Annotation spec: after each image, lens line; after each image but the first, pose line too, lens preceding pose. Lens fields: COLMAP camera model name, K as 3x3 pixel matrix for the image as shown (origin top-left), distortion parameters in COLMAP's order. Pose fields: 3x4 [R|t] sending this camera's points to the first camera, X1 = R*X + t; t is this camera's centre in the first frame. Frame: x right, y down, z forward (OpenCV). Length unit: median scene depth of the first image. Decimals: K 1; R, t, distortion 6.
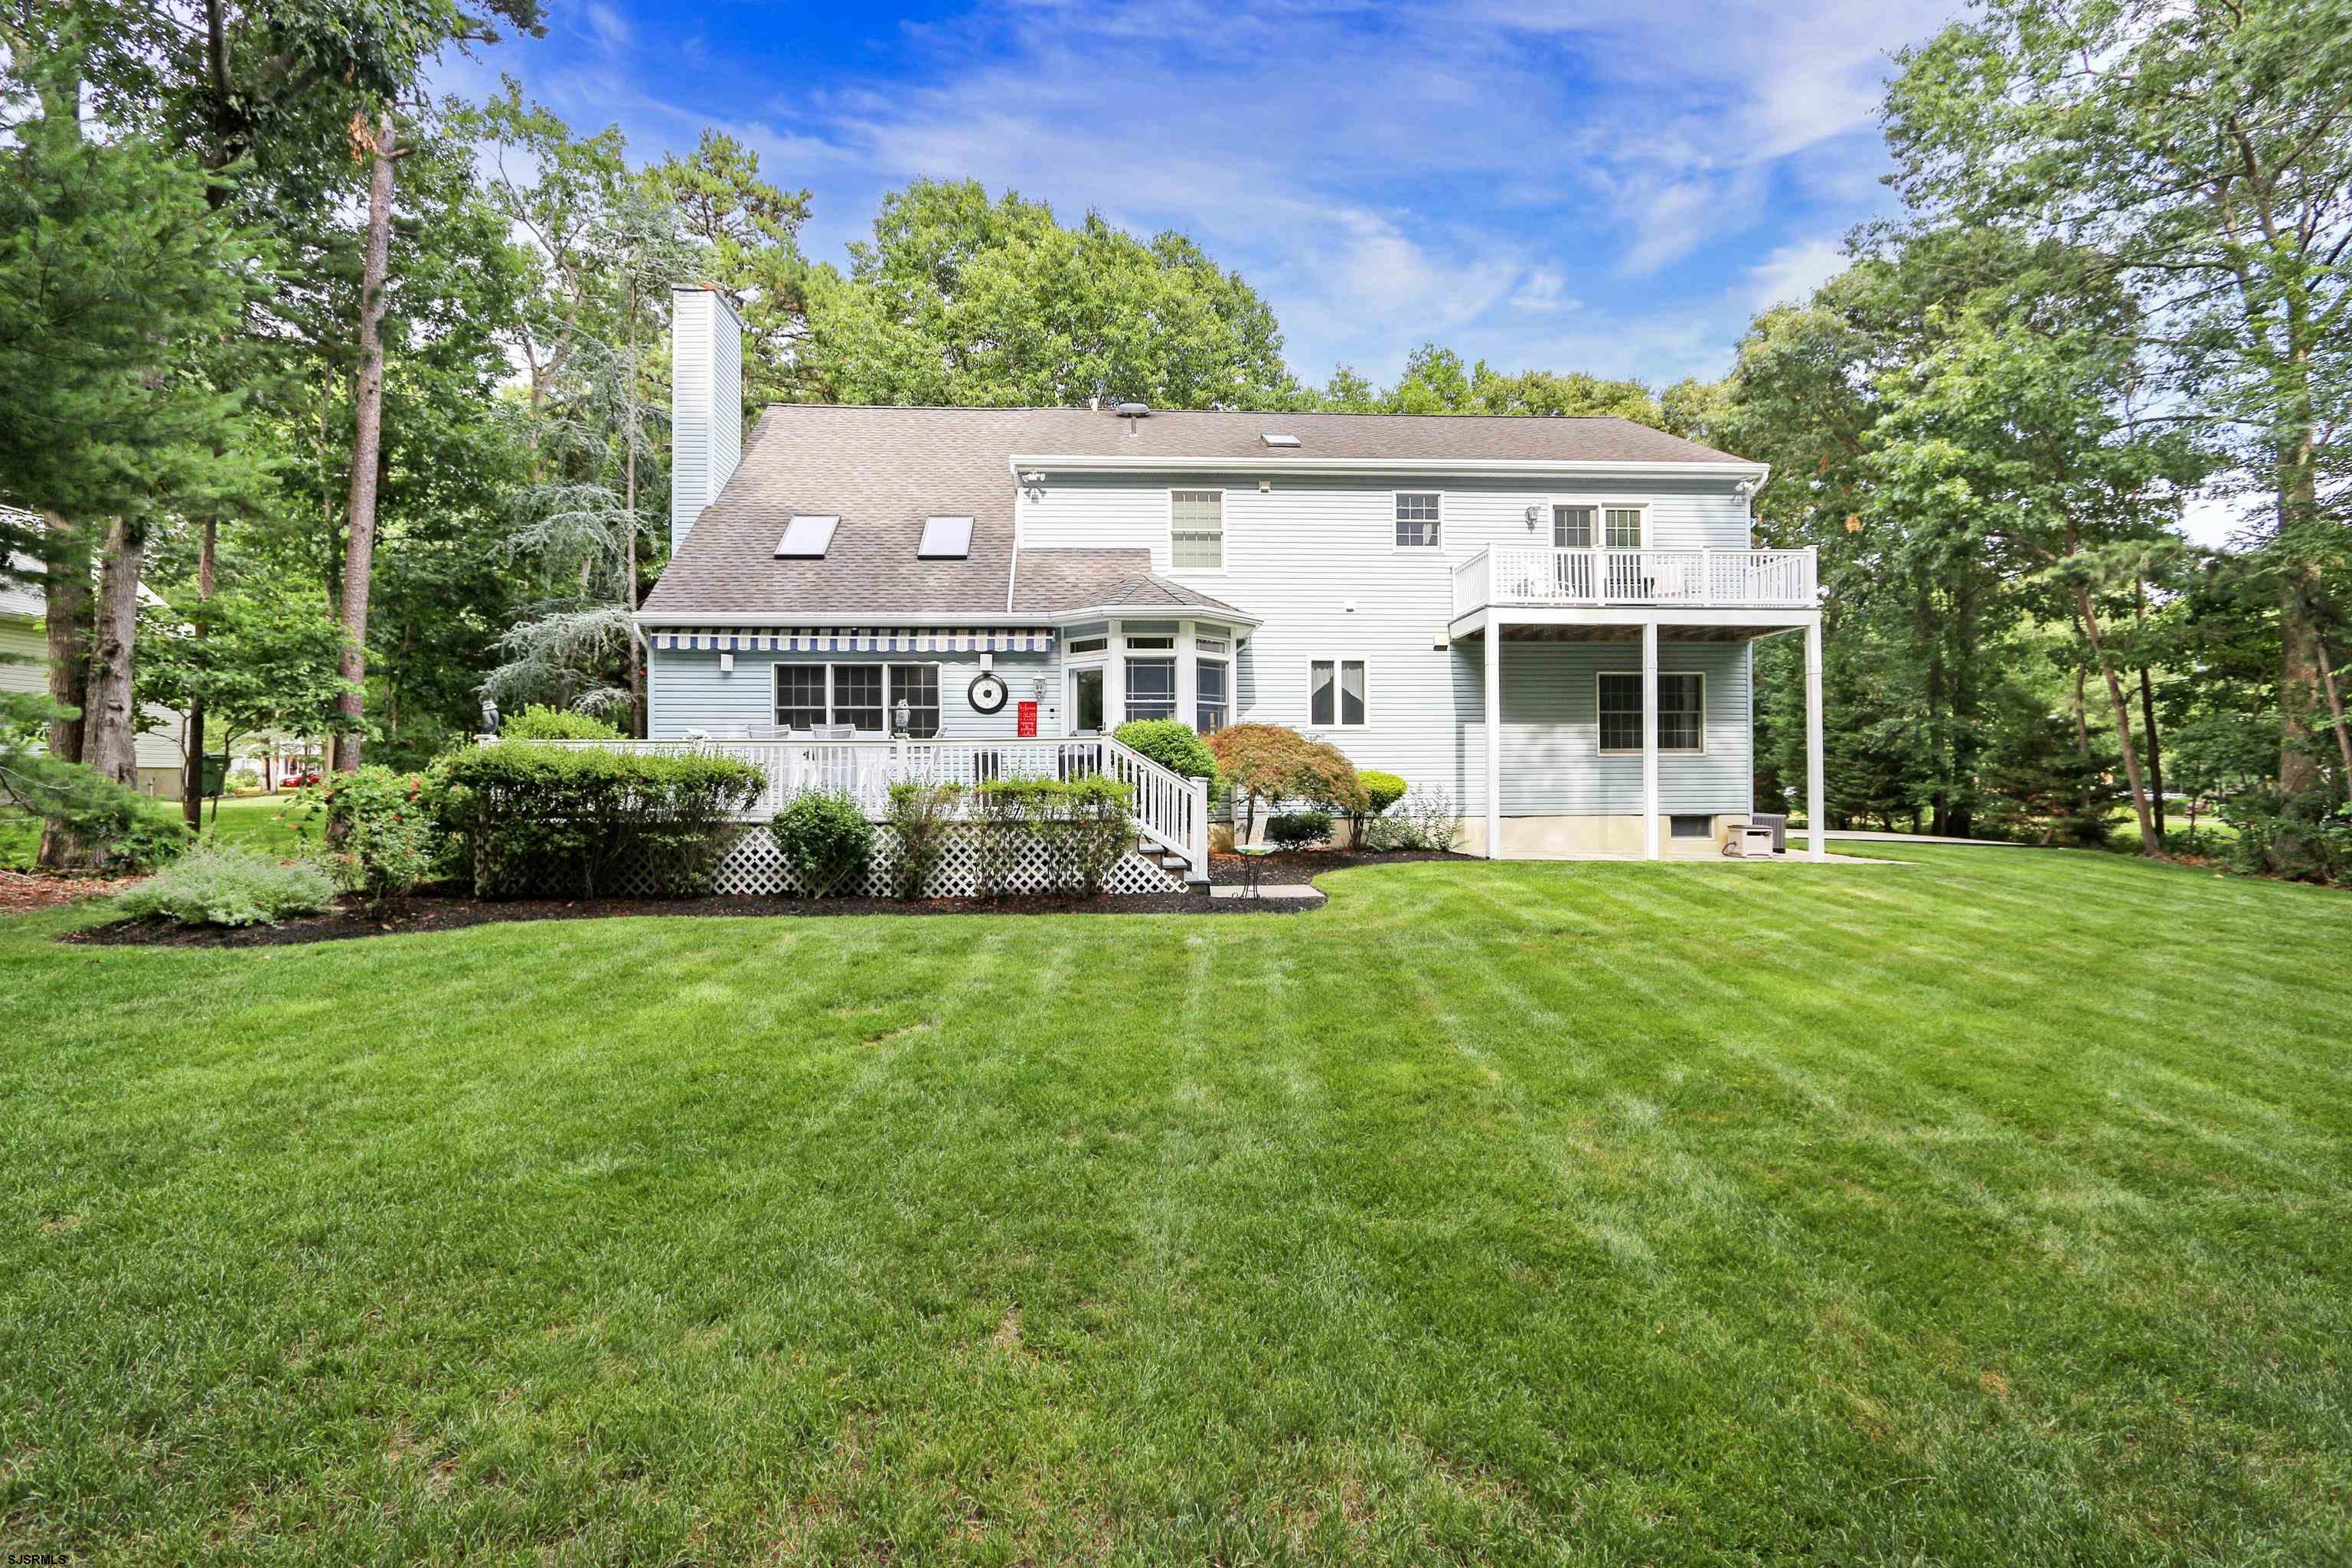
lens RADIAL K [[1065.4, 0, 1176.0], [0, 1065.4, 784.0], [0, 0, 1]] dist [-0.045510, -0.000058]
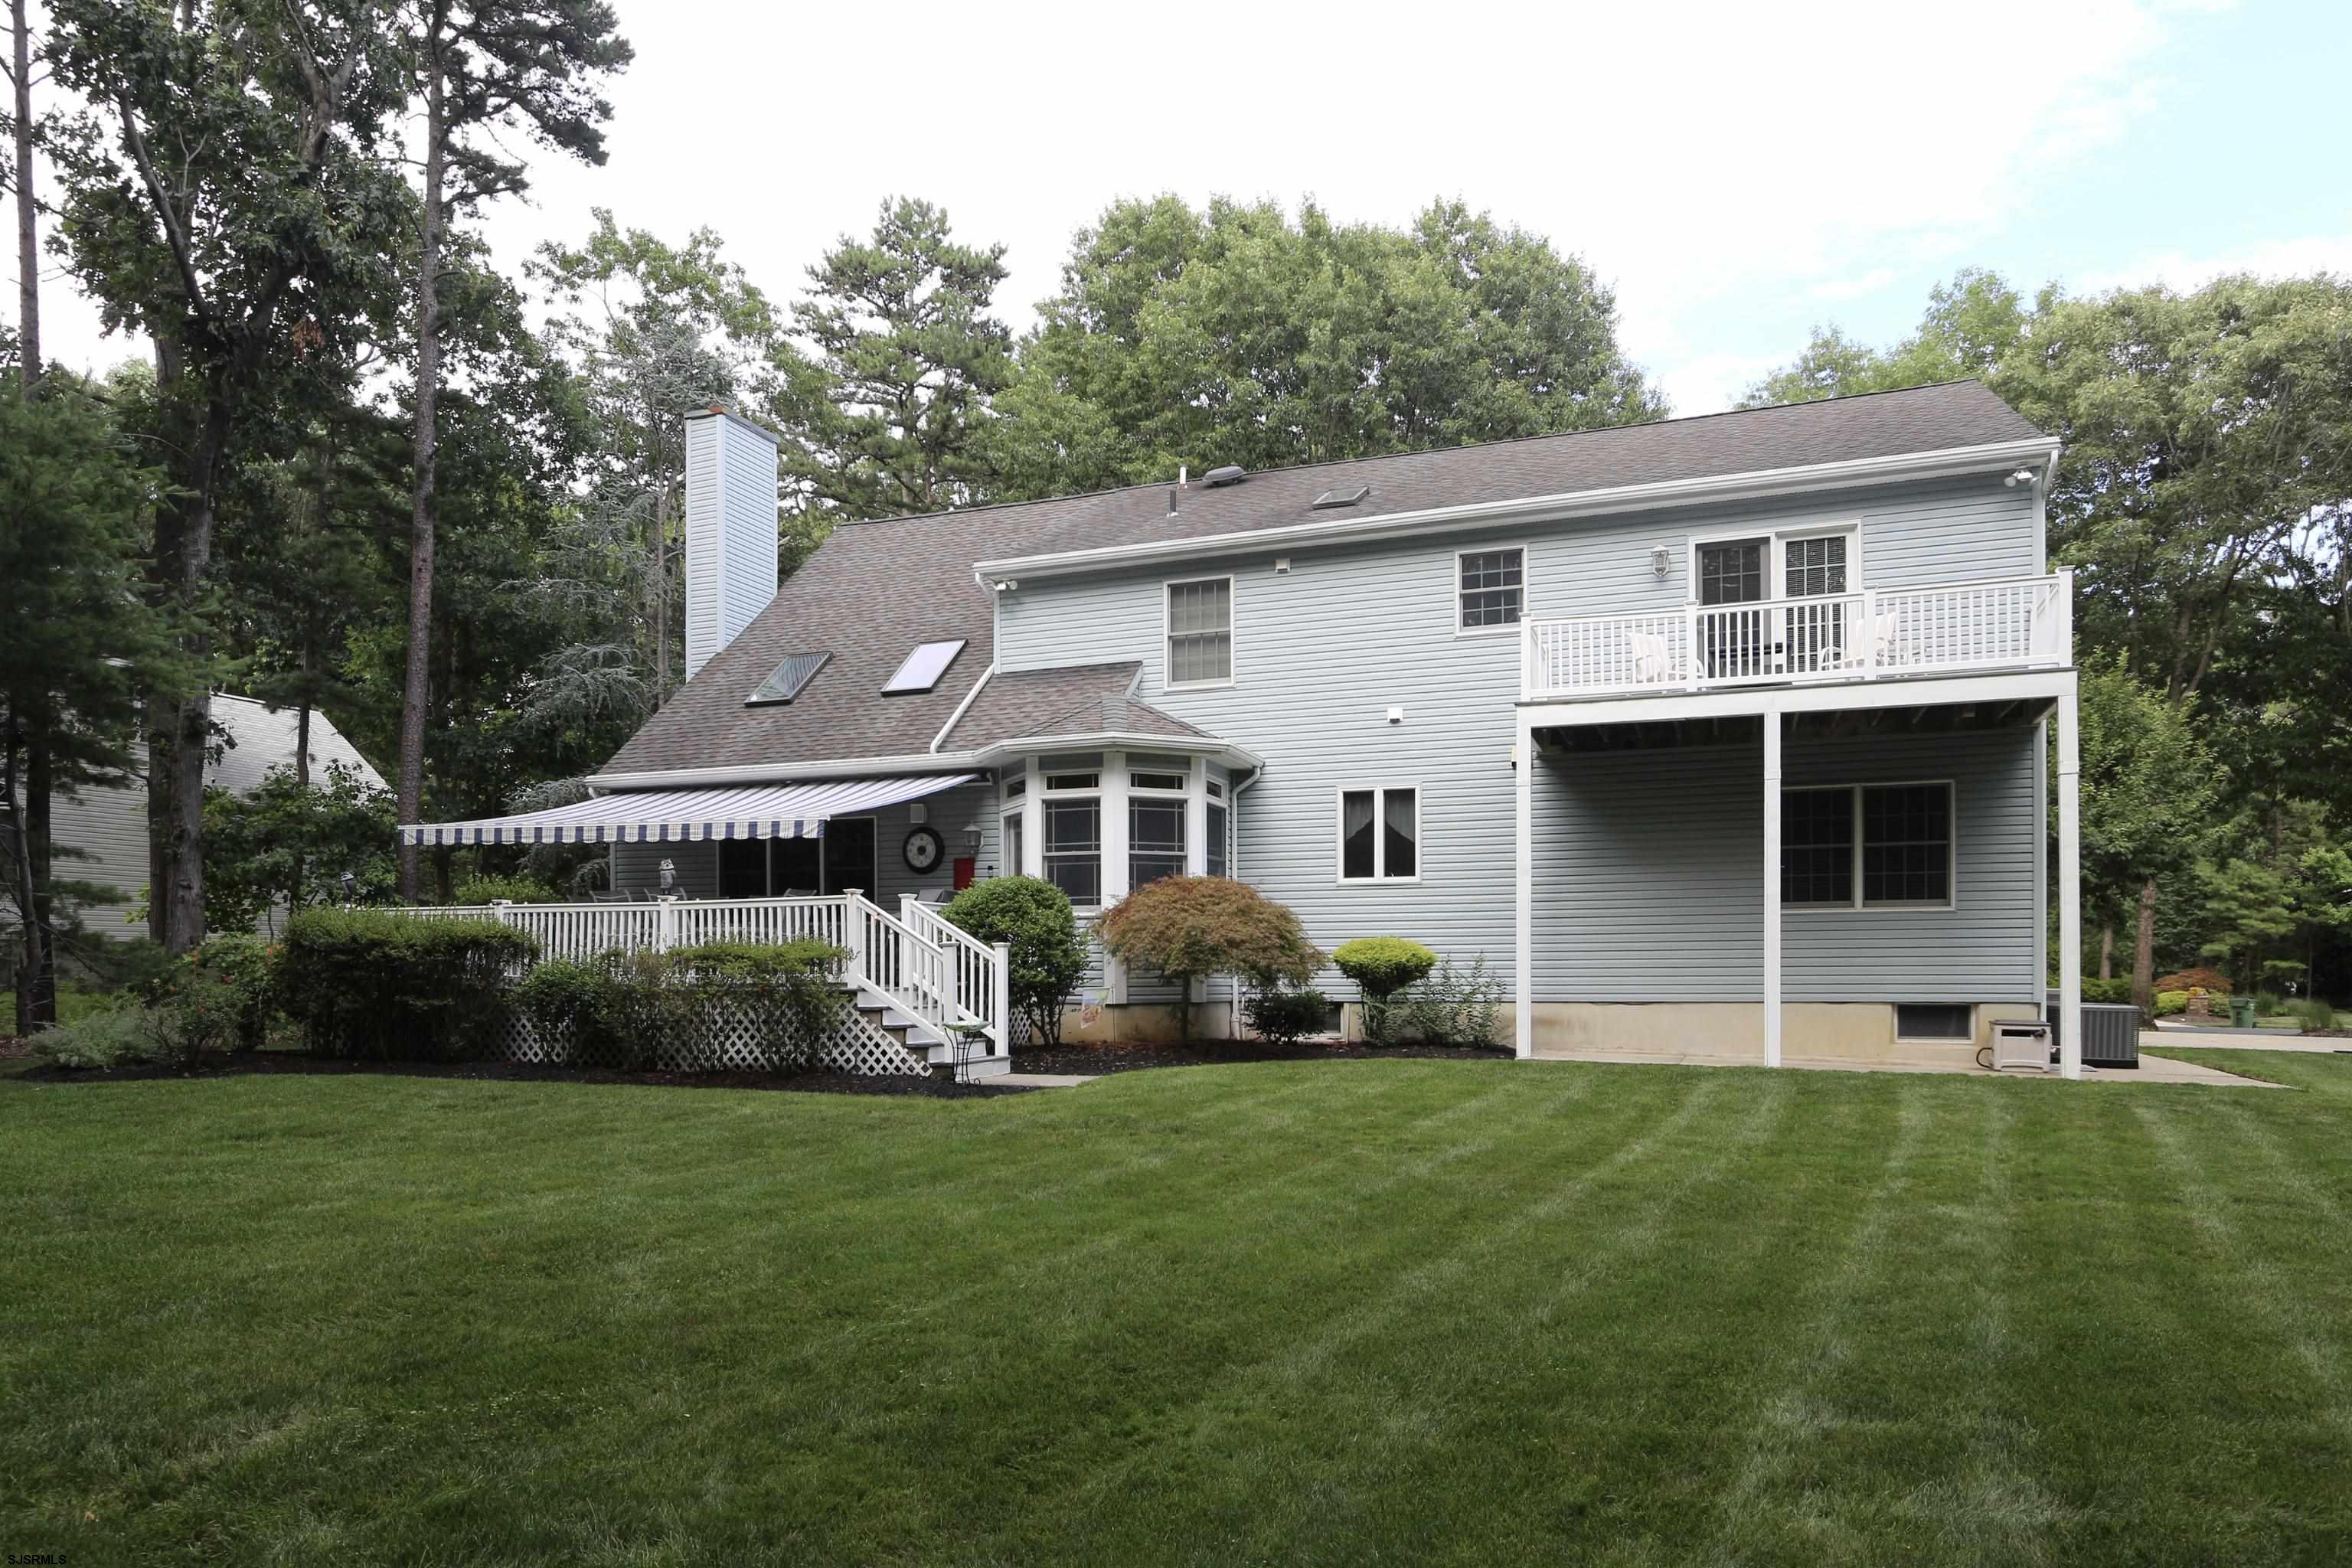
lens RADIAL K [[1555.2, 0, 1175.7], [0, 1555.2, 916.5], [0, 0, 1]] dist [-0.046146, -0.001208]
pose [[0.902228, -0.014147, -0.431027, 0.508867], [-0.002179, 0.999300, -0.037359, 0.013735], [0.431254, 0.034646, 0.901565, -0.033299]]
